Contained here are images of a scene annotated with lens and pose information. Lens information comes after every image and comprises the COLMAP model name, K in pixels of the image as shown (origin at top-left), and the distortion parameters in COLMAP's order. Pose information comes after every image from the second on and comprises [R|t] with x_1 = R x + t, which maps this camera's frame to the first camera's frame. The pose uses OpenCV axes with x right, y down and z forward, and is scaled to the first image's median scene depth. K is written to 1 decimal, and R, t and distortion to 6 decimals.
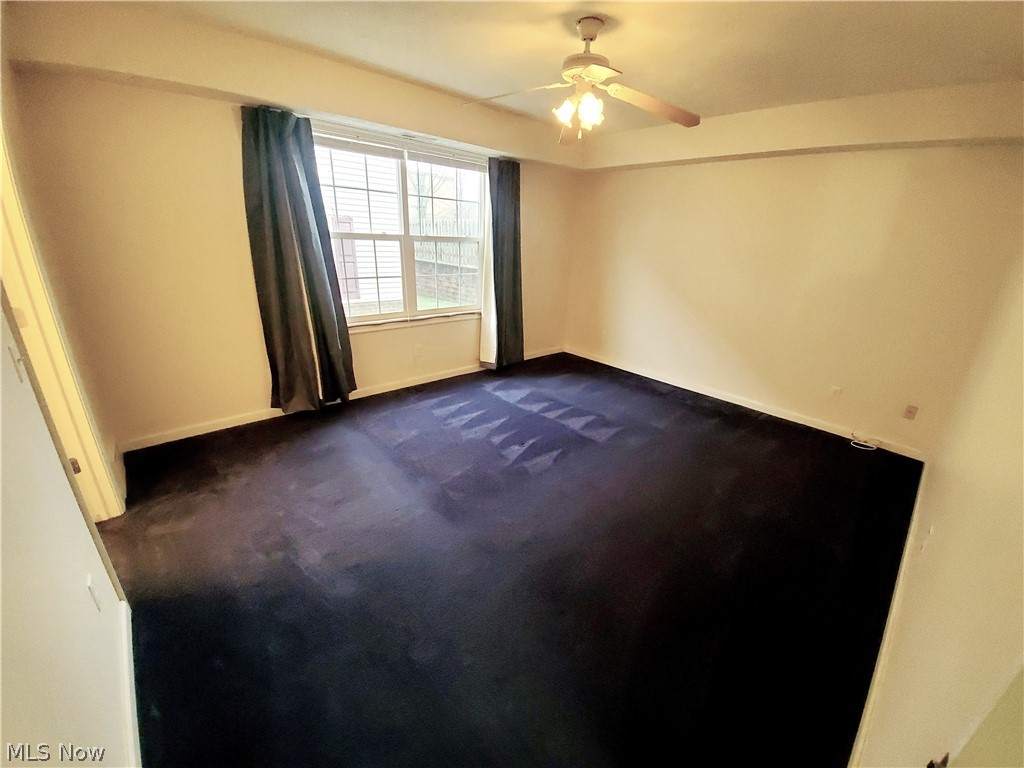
lens RADIAL K [[409.9, 0, 509.3], [0, 409.9, 391.4], [0, 0, 1]] dist [0.001914, -0.012446]
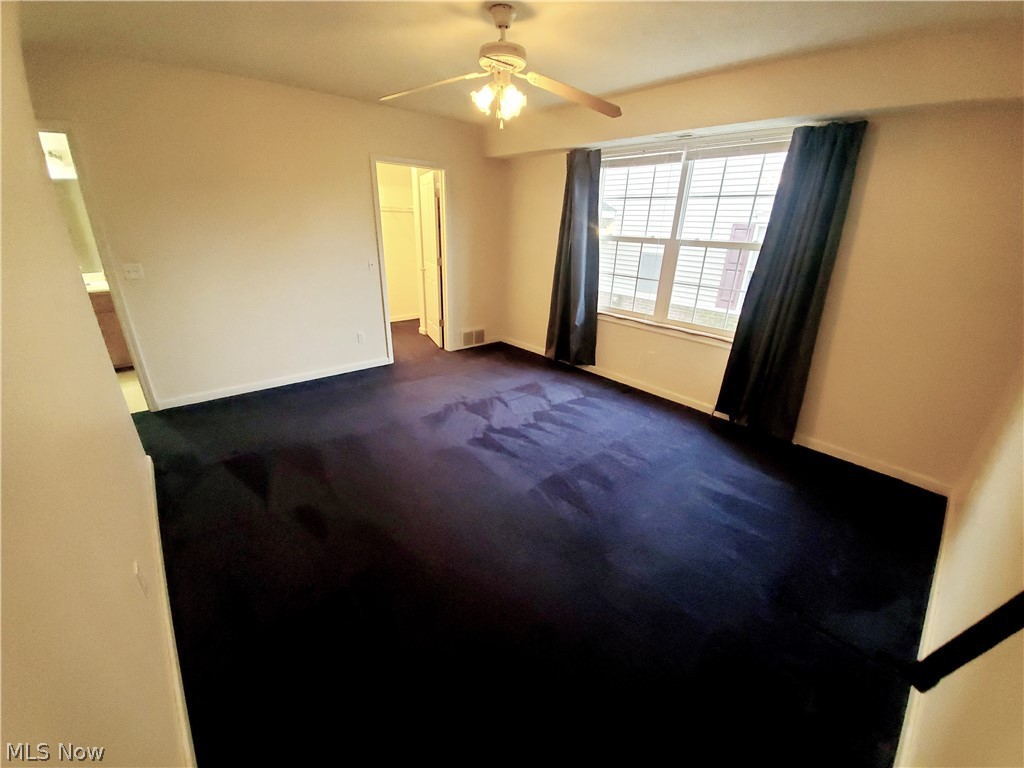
lens RADIAL K [[409.9, 0, 509.3], [0, 409.9, 391.4], [0, 0, 1]] dist [0.001914, -0.012446]
pose [[-0.032855, 0.345598, -0.937807, 0.822913], [-0.379291, 0.863811, 0.331617, -0.253600], [0.924694, 0.366597, 0.102702, 0.697955]]
